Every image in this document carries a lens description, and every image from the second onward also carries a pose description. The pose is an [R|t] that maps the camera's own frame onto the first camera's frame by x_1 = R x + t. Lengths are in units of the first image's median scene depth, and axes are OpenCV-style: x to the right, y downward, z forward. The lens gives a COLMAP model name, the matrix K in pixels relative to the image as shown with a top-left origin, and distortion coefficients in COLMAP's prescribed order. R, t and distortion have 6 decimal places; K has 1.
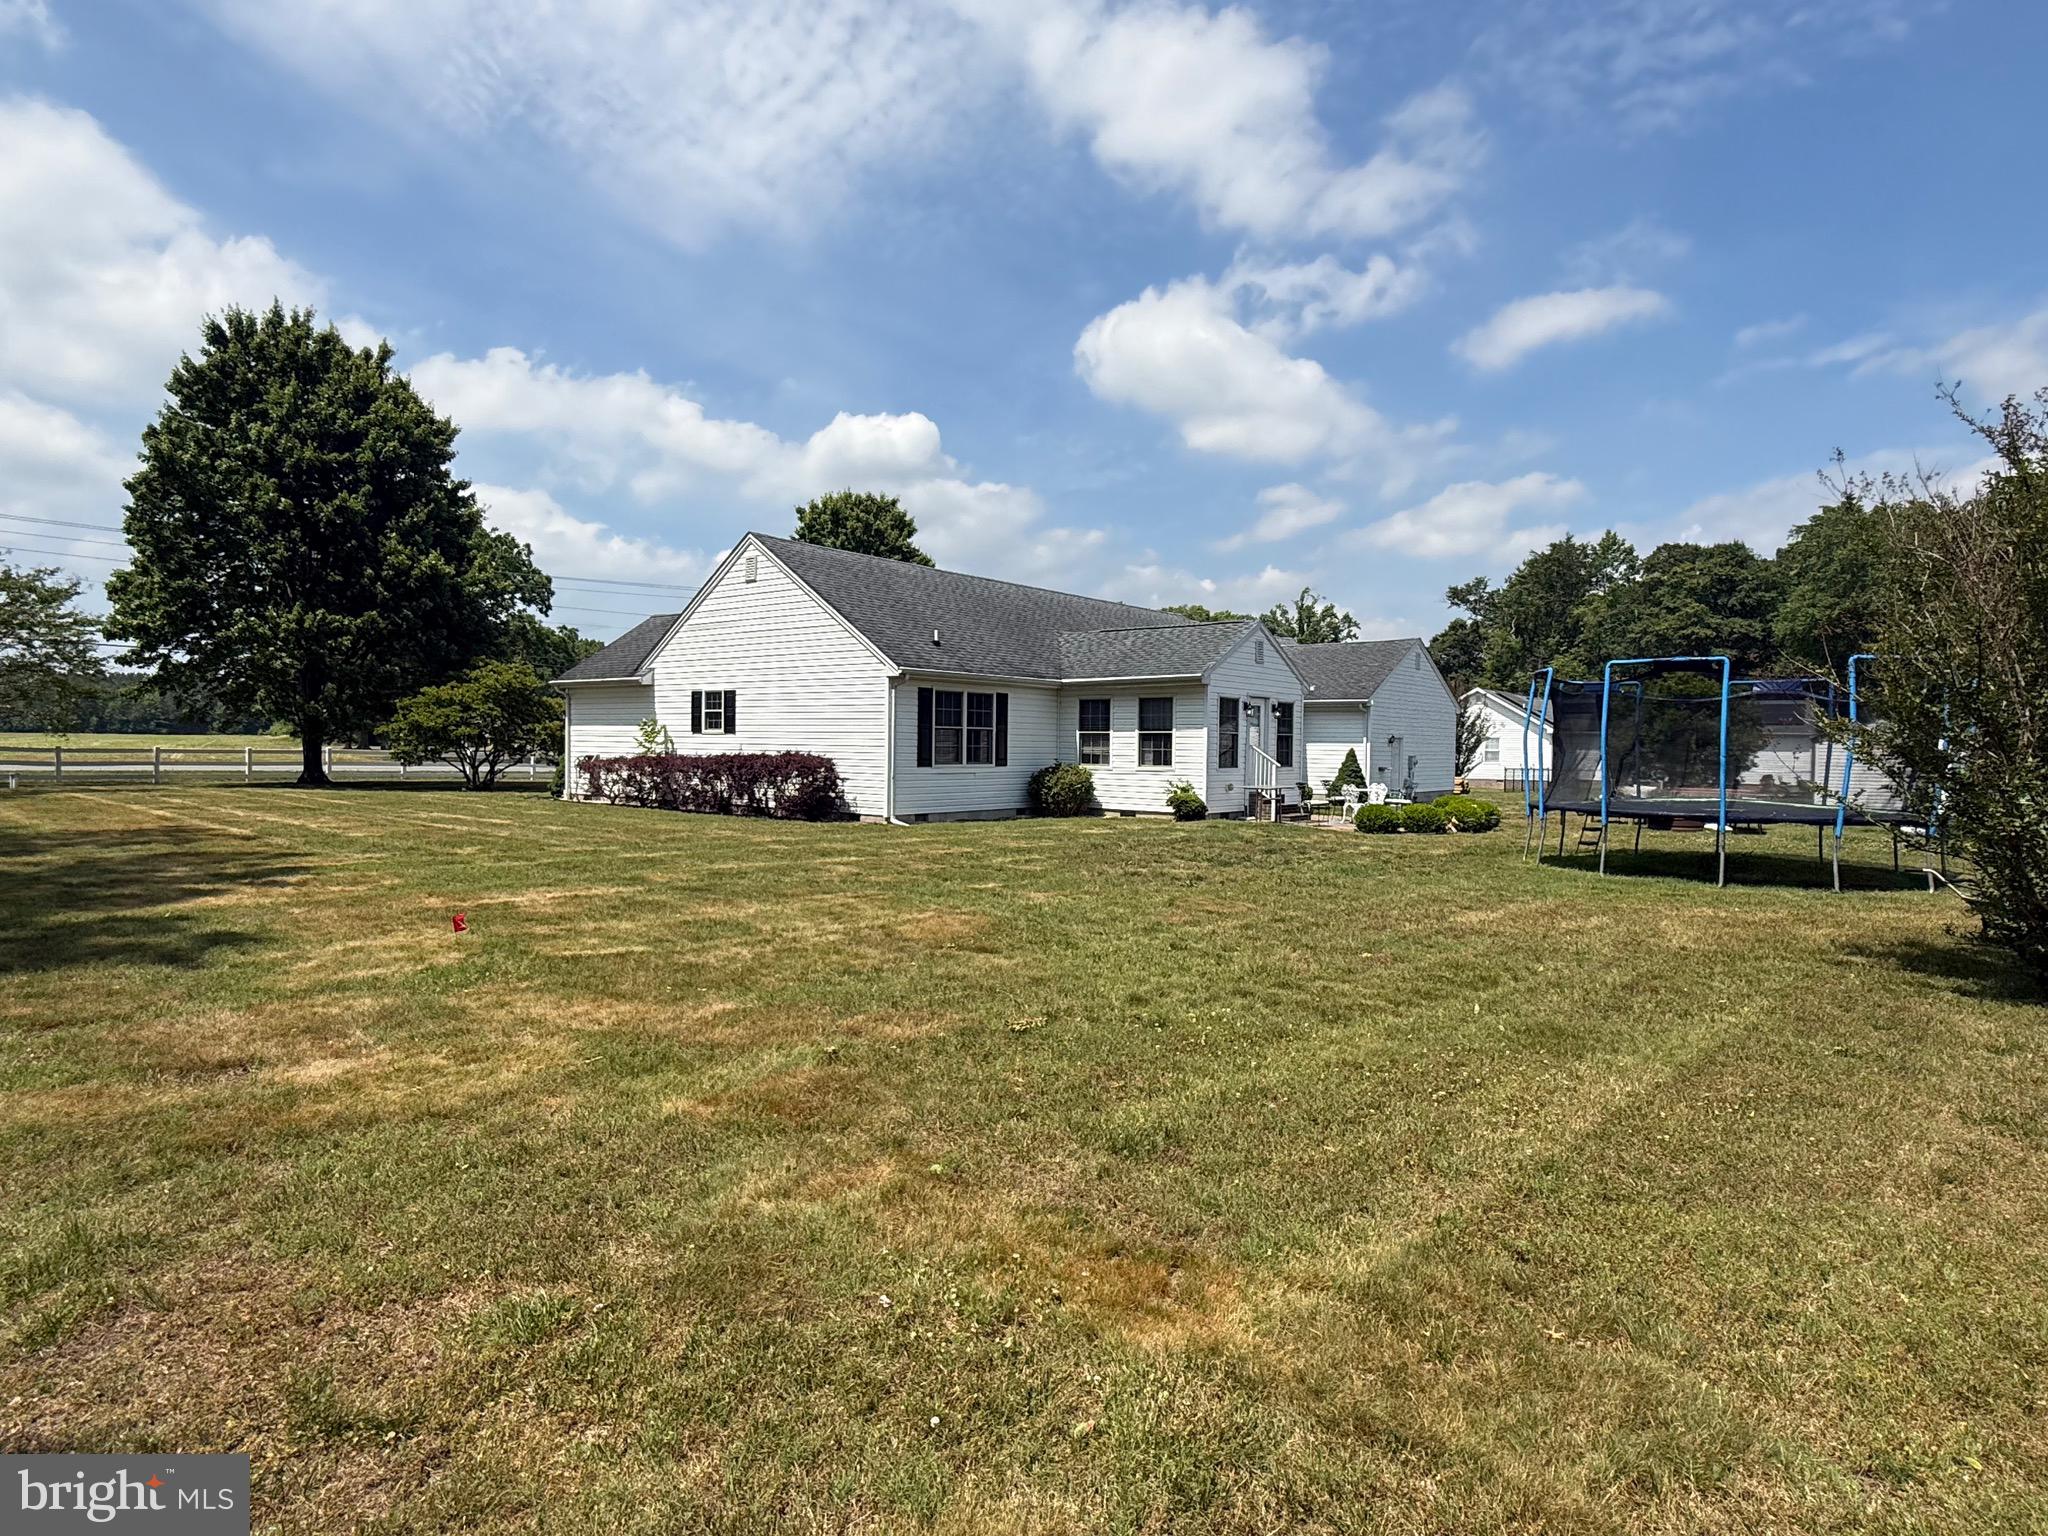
lens RADIAL K [[1153.7, 0, 1024.0], [0, 1153.7, 768.0], [0, 0, 1]] dist [0.001810, 0.002431]
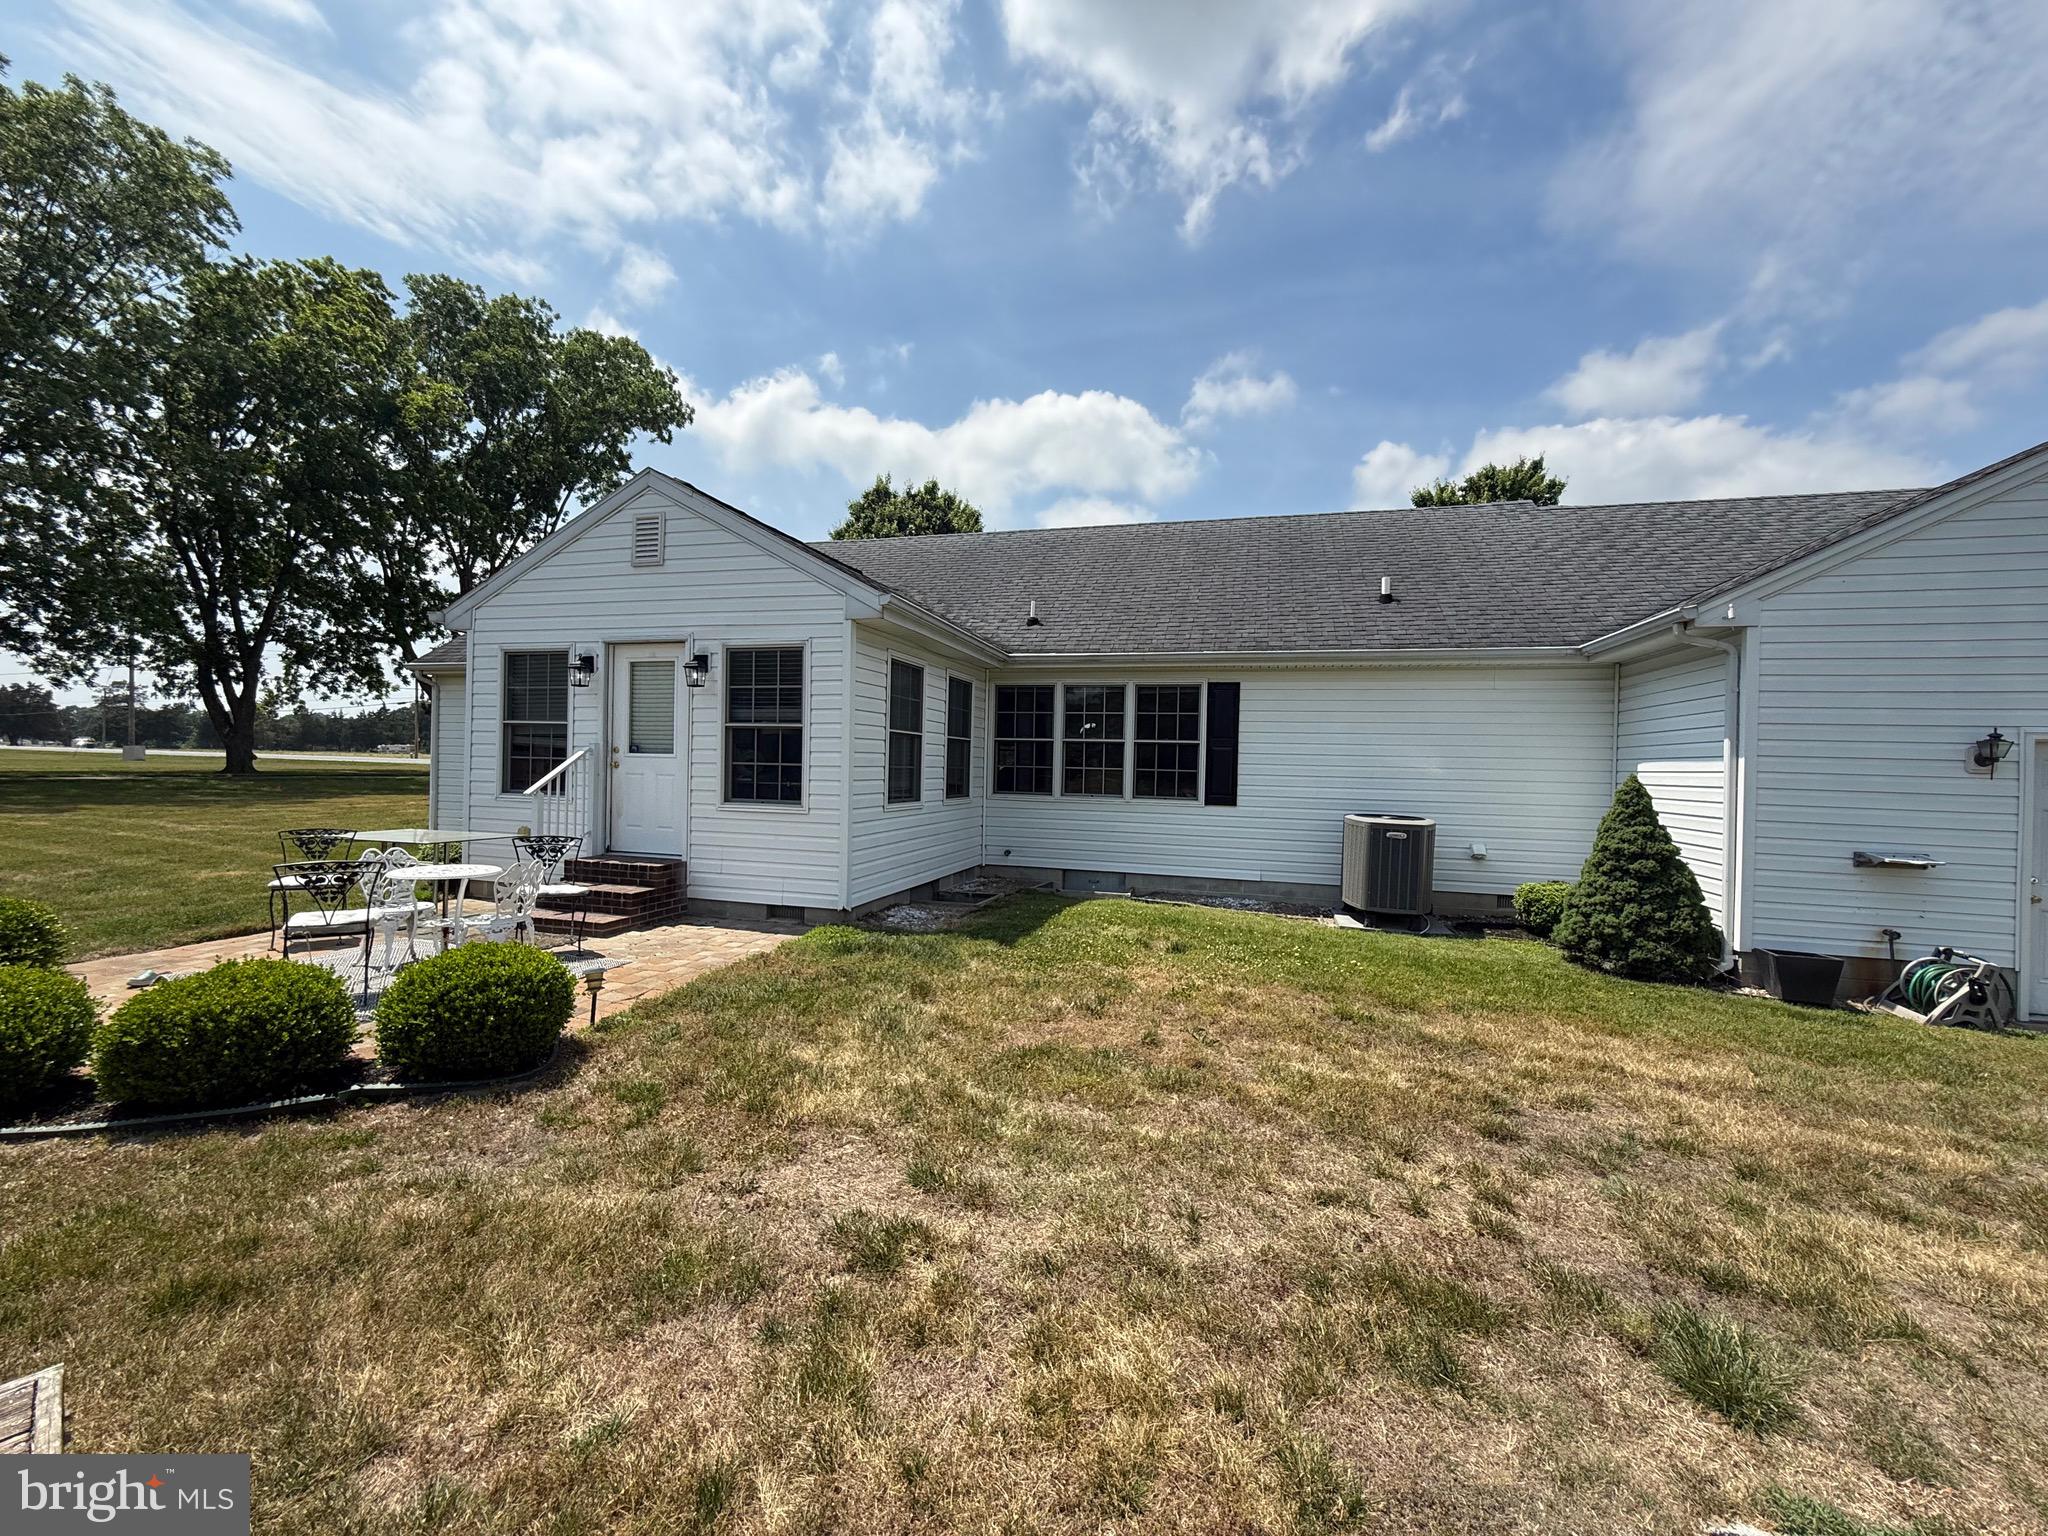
lens RADIAL K [[825.8, 0, 1024.0], [0, 825.8, 768.0], [0, 0, 1]] dist [-0.000238, -0.000058]
pose [[0.399276, -0.001576, -0.916830, 0.560952], [-0.035602, 0.999218, -0.017222, -0.012638], [0.916139, 0.039517, 0.398907, 1.021596]]
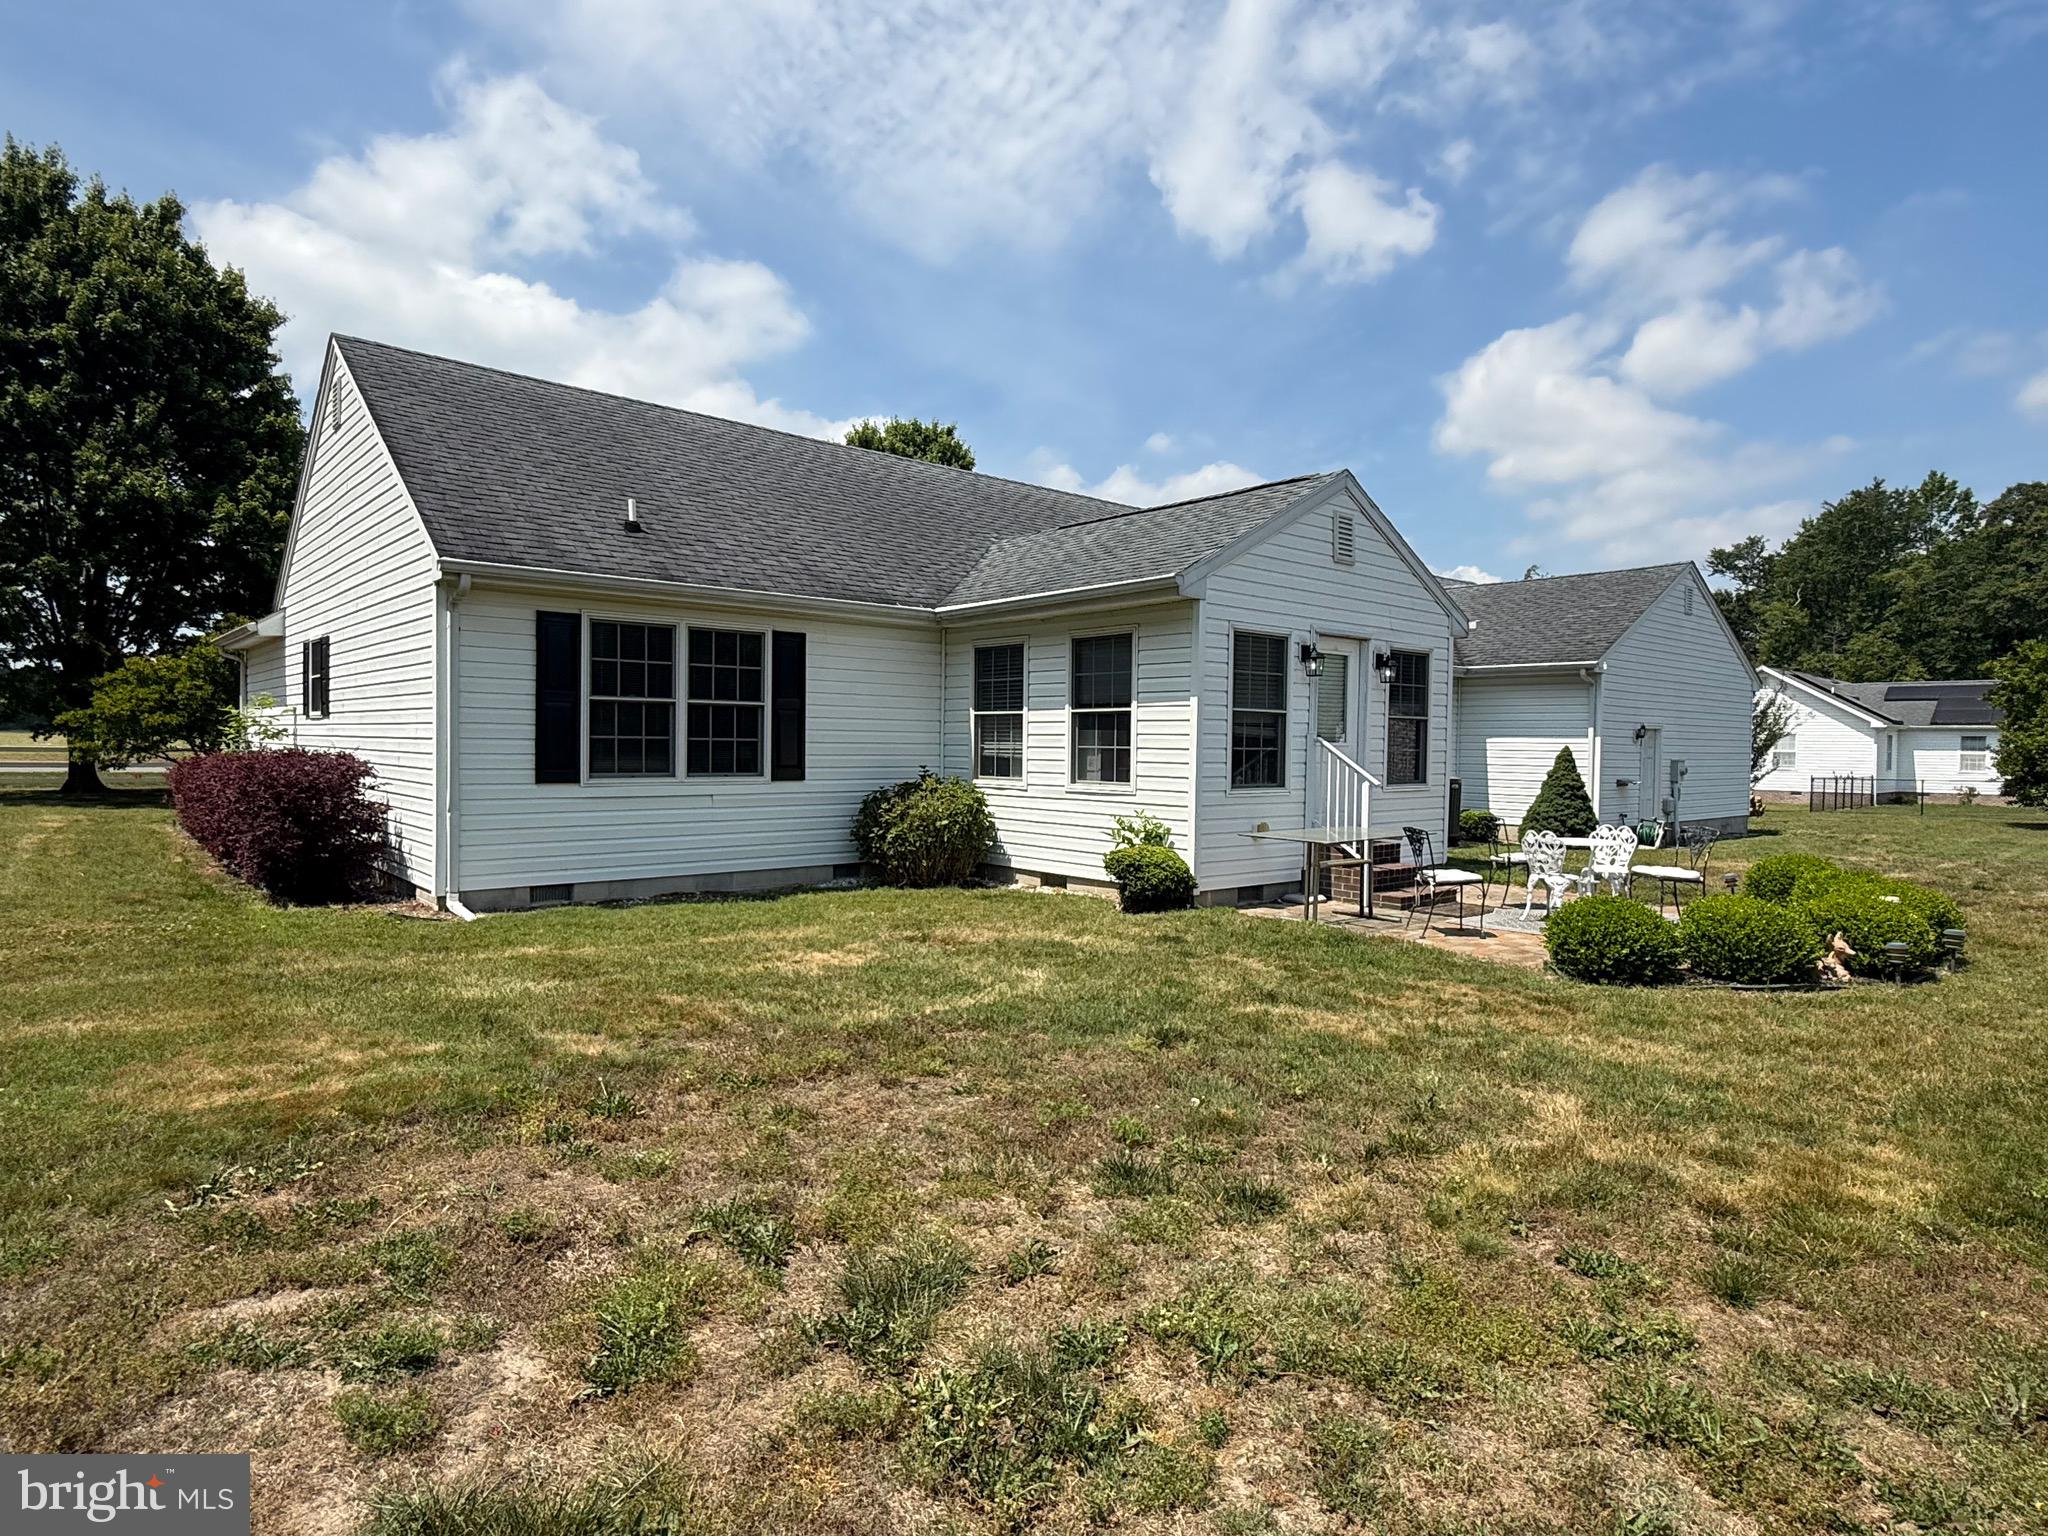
lens RADIAL K [[1153.7, 0, 1024.0], [0, 1153.7, 768.0], [0, 0, 1]] dist [0.001810, 0.002431]
pose [[0.984435, 0.004501, -0.175692, 0.161254], [-0.004468, 0.999990, 0.000581, -0.007652], [0.175693, 0.000213, 0.984445, 0.523220]]
